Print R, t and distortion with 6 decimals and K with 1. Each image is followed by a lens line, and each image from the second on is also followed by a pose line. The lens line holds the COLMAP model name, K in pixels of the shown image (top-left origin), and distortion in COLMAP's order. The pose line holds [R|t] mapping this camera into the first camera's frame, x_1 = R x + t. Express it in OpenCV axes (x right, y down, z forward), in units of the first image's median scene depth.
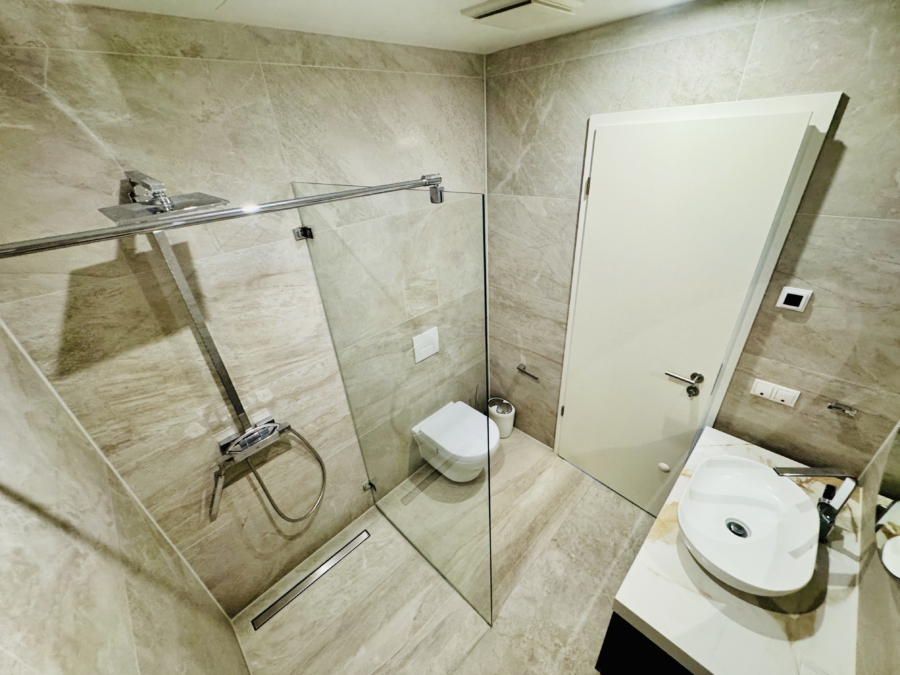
lens RADIAL K [[357.0, 0, 450.0], [0, 357.0, 337.5], [0, 0, 1]] dist [-0.002452, 0.000095]
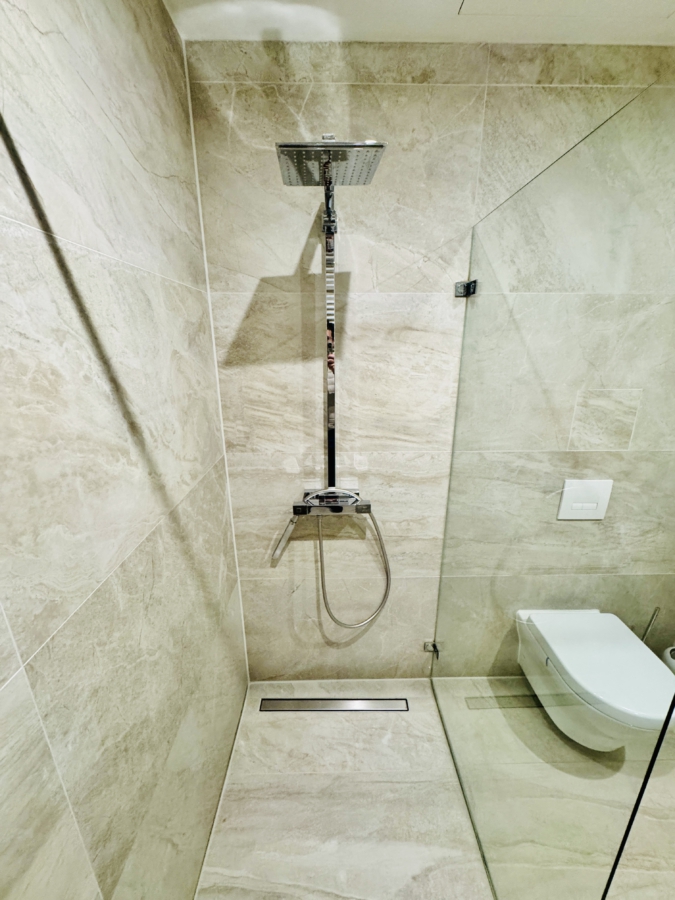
lens RADIAL K [[357.0, 0, 337.5], [0, 357.0, 450.0], [0, 0, 1]] dist [-0.002452, 0.000095]
pose [[0.718696, 0.261719, -0.644188, 0.009310], [-0.377035, 0.925116, -0.044790, 0.188216], [0.584226, 0.275071, 0.763555, 0.260120]]
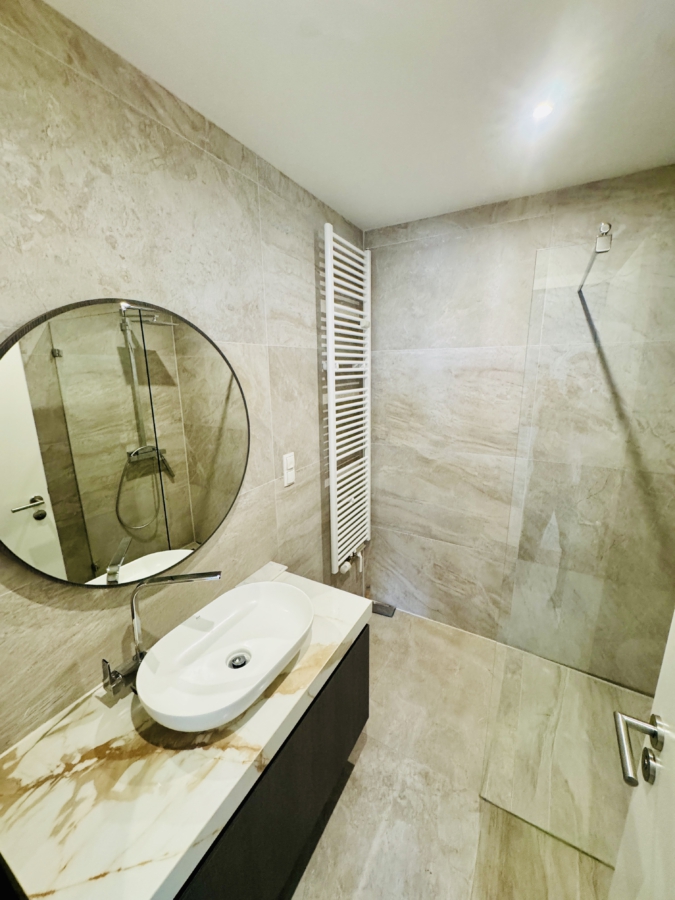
lens RADIAL K [[357.0, 0, 337.5], [0, 357.0, 450.0], [0, 0, 1]] dist [-0.002452, 0.000095]
pose [[-0.960293, 0.137108, -0.242980, 0.545435], [-0.064230, 0.738874, 0.670775, -0.317023], [0.271501, 0.659747, -0.700729, 1.007651]]
